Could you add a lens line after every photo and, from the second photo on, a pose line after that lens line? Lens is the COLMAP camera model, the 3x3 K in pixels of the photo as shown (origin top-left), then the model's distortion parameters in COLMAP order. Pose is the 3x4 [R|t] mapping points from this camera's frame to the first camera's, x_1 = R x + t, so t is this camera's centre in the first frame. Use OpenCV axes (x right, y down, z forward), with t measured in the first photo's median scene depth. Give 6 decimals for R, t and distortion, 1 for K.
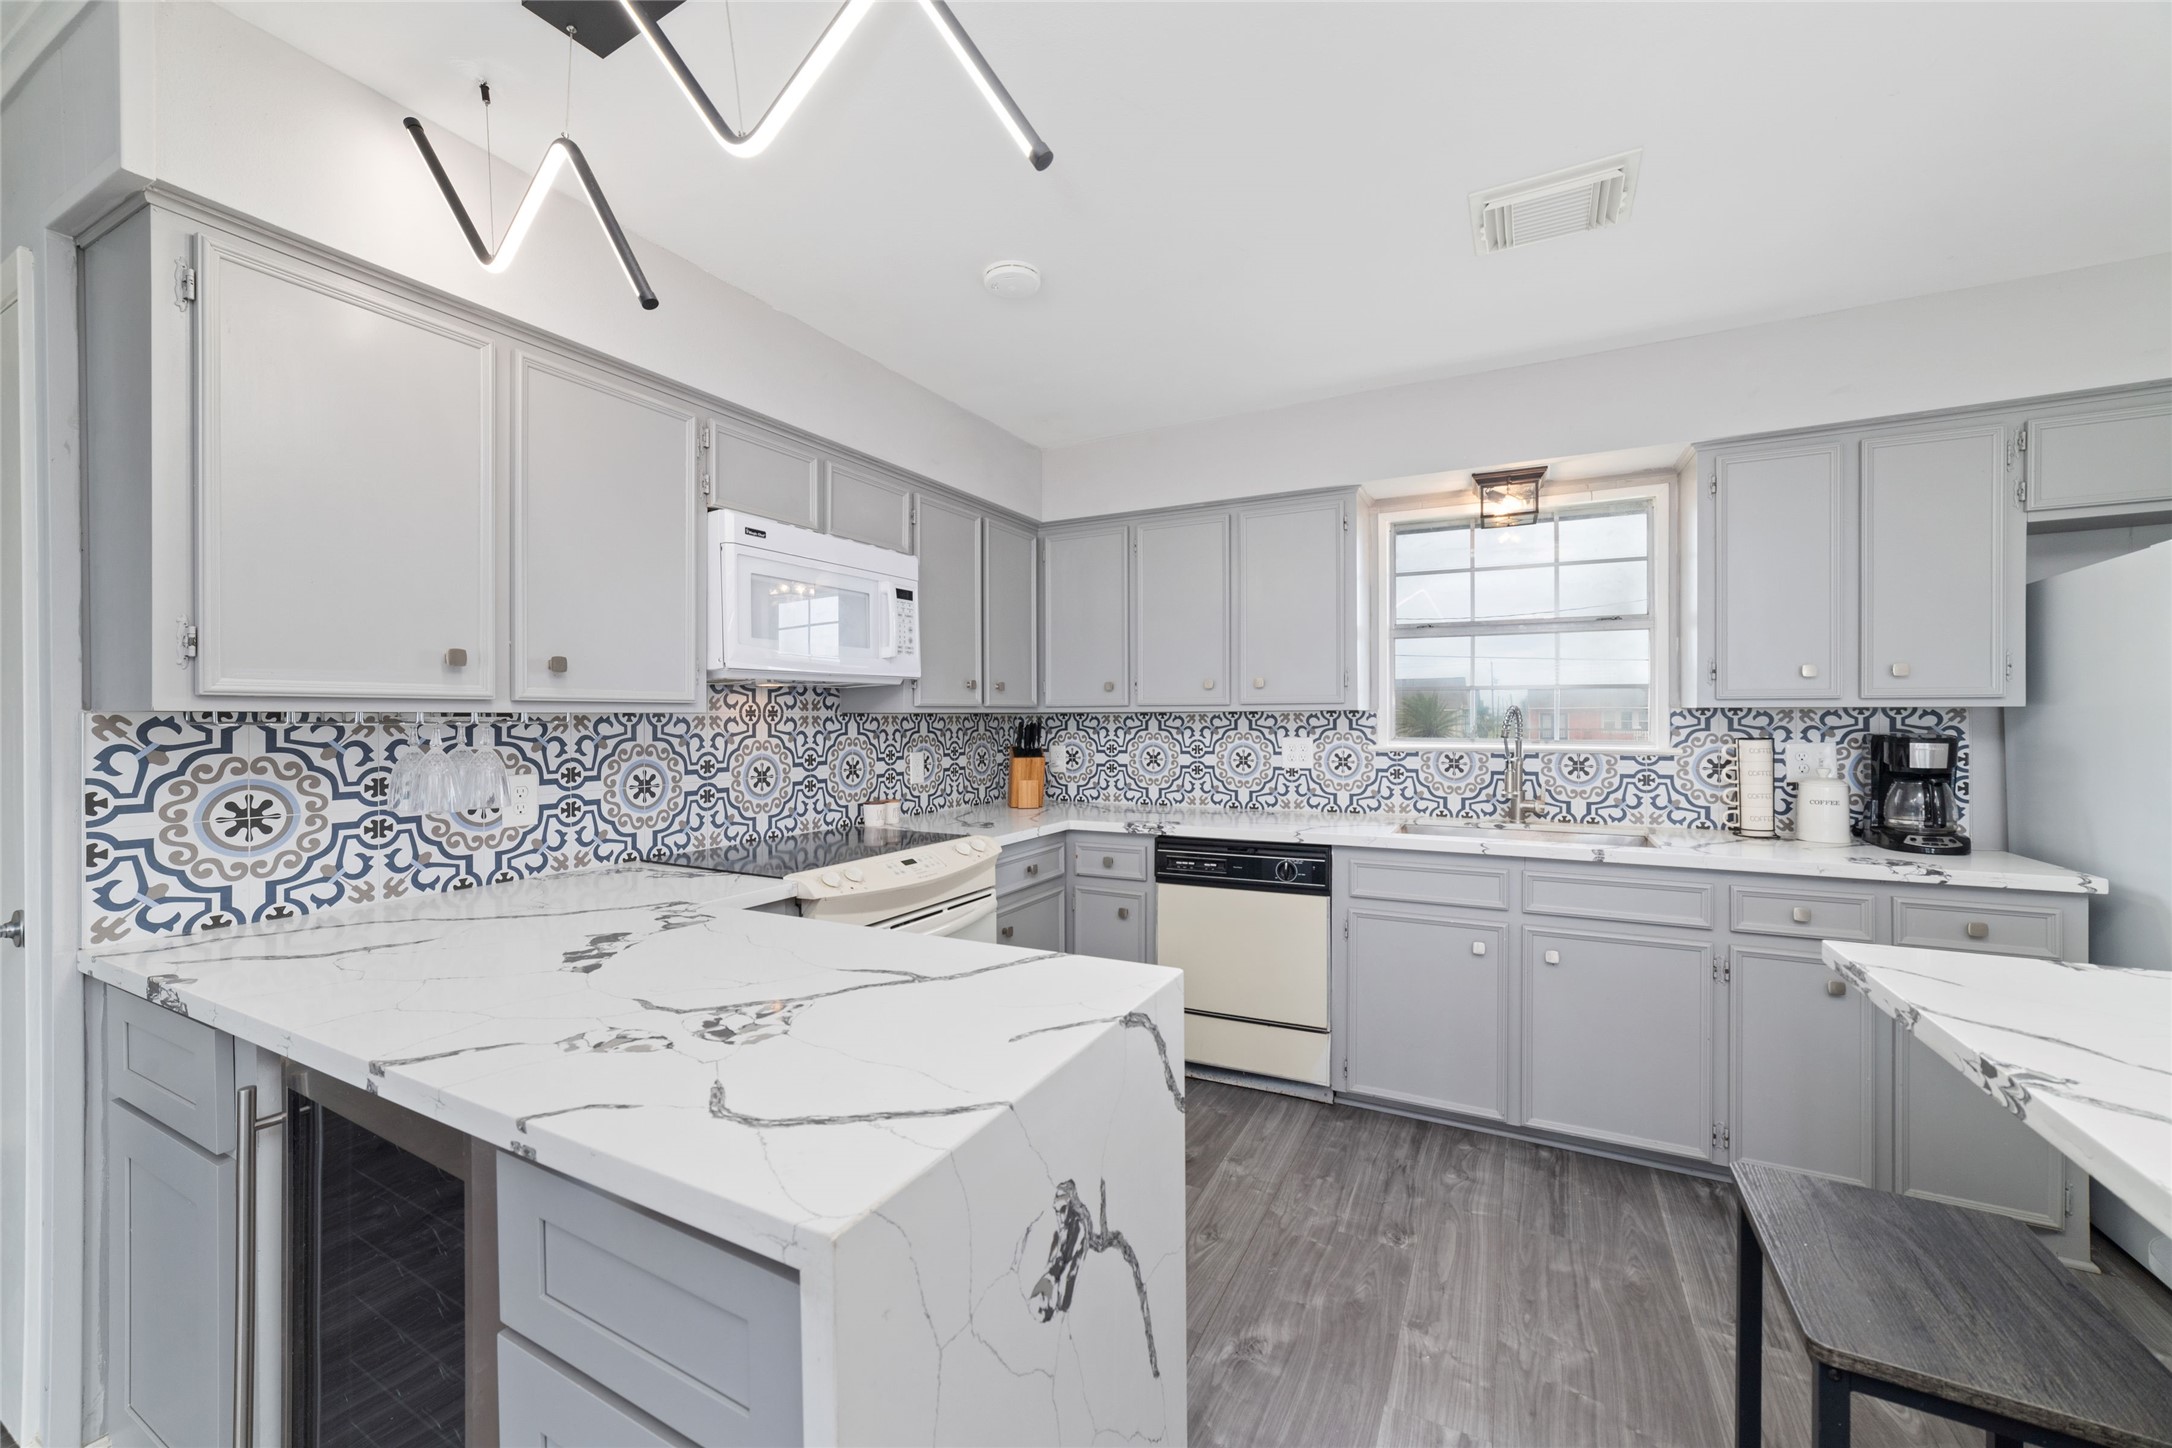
lens RADIAL K [[833.9, 0, 1087.2], [0, 833.9, 719.4], [0, 0, 1]] dist [-0.025797, 0.011010]
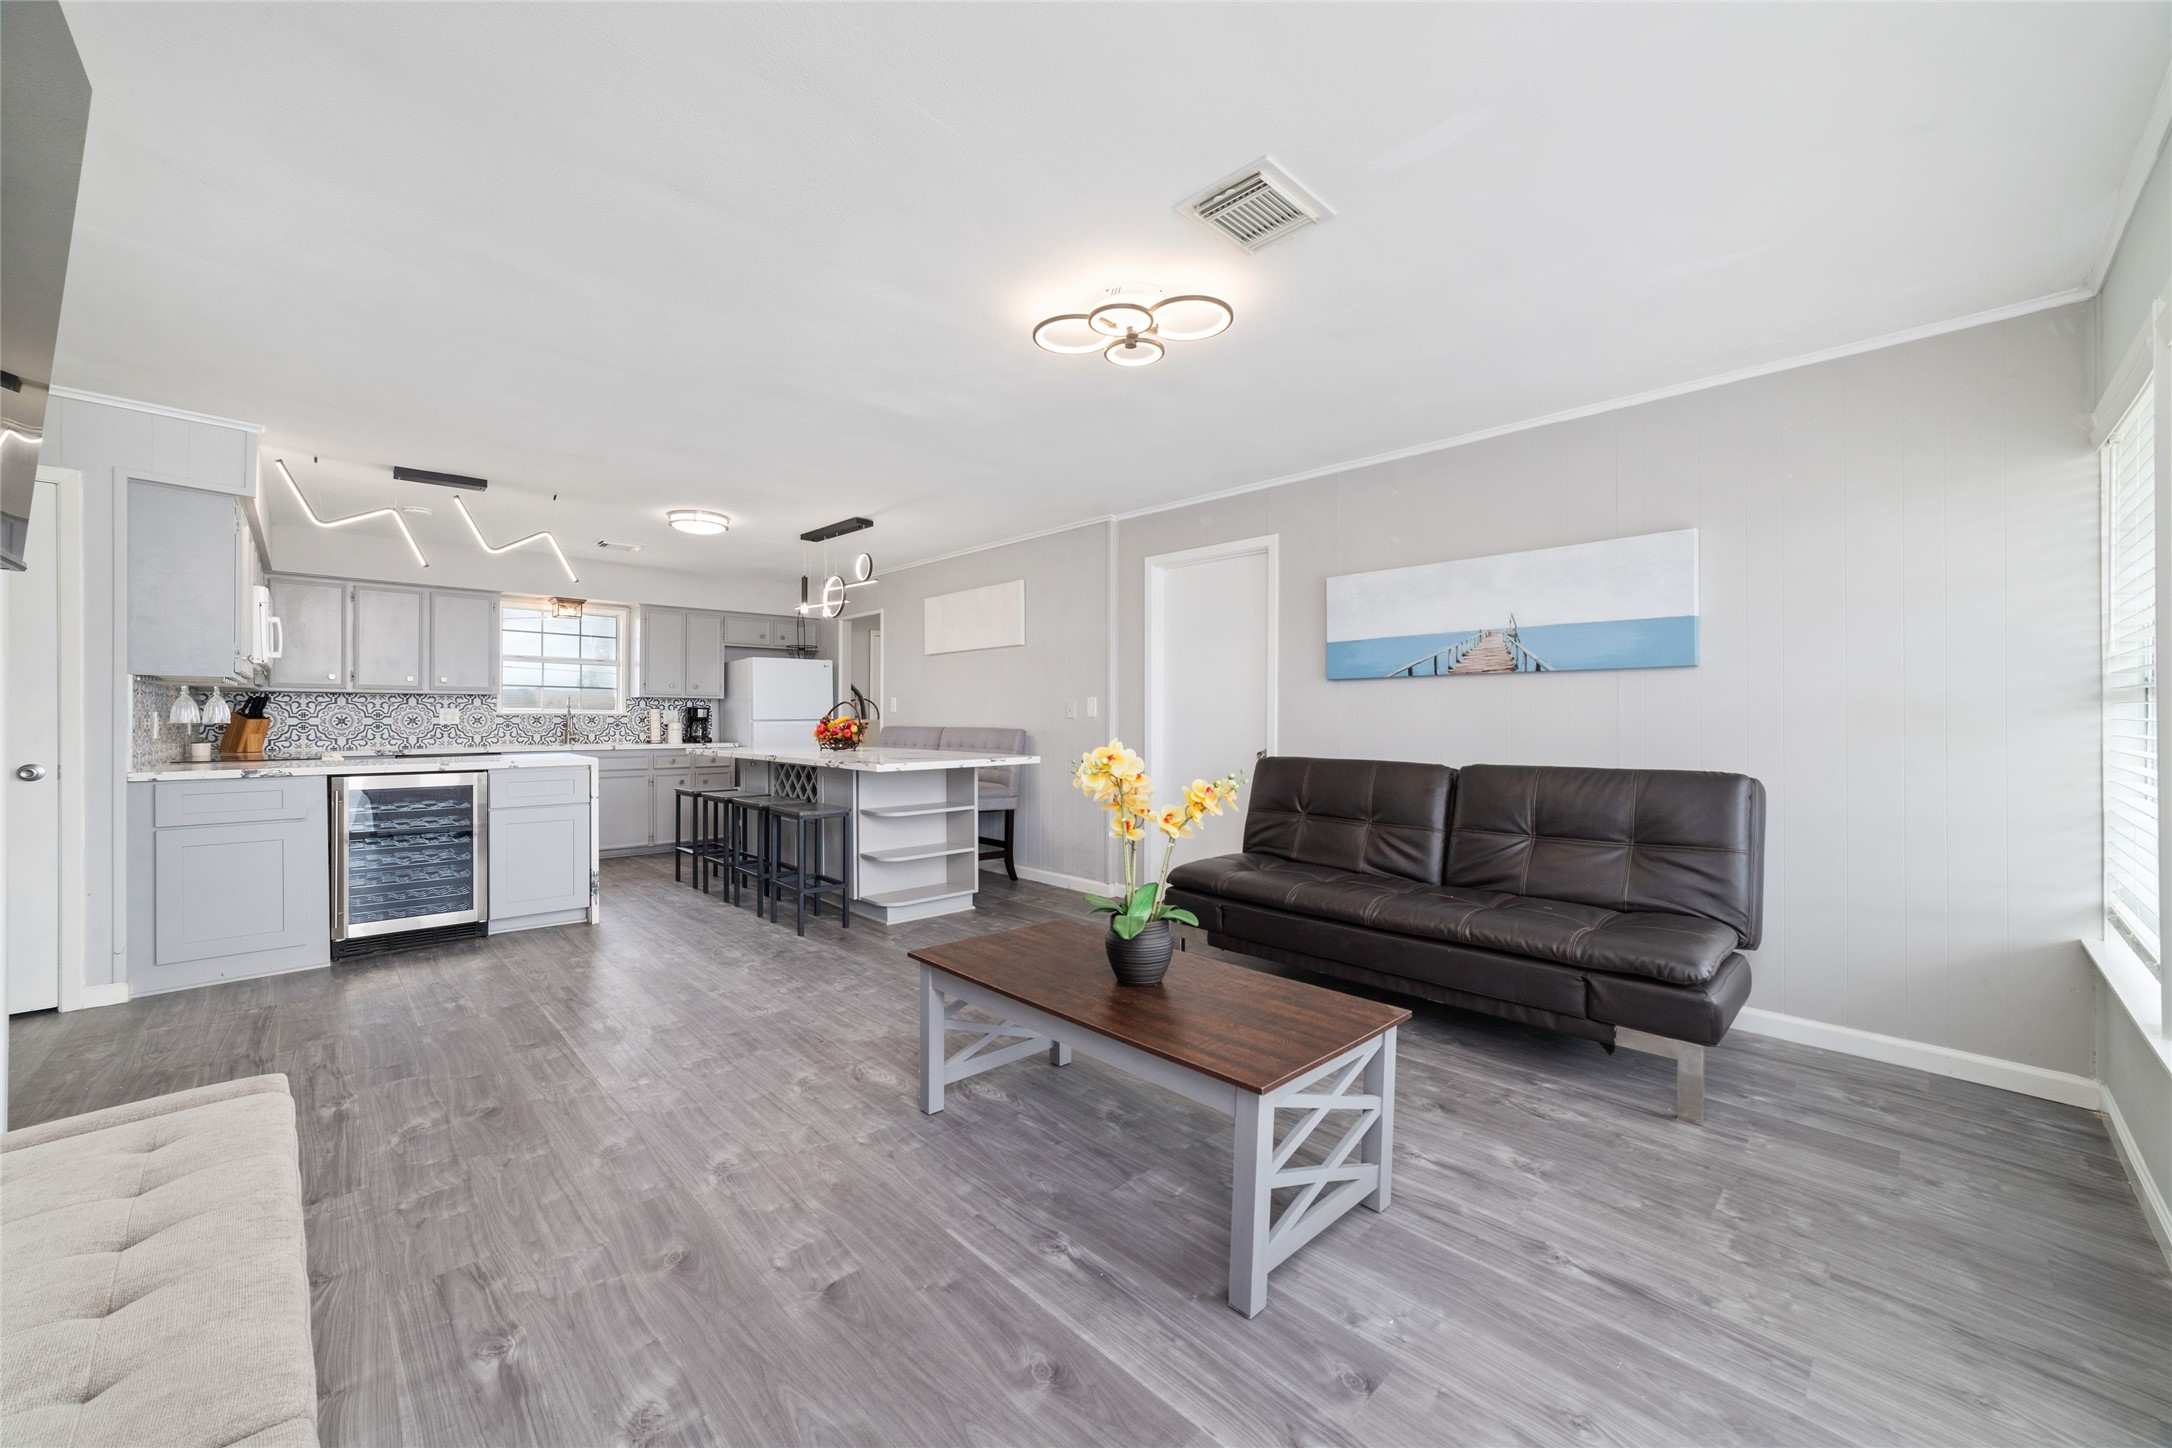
lens RADIAL K [[825.4, 0, 1086.5], [0, 825.4, 720.8], [0, 0, 1]] dist [-0.023904, 0.008059]
pose [[0.318089, 0.001738, 0.948059, -1.346905], [-0.000431, 0.999998, -0.001689, 0.067307], [-0.948061, 0.000128, 0.318090, -1.261606]]
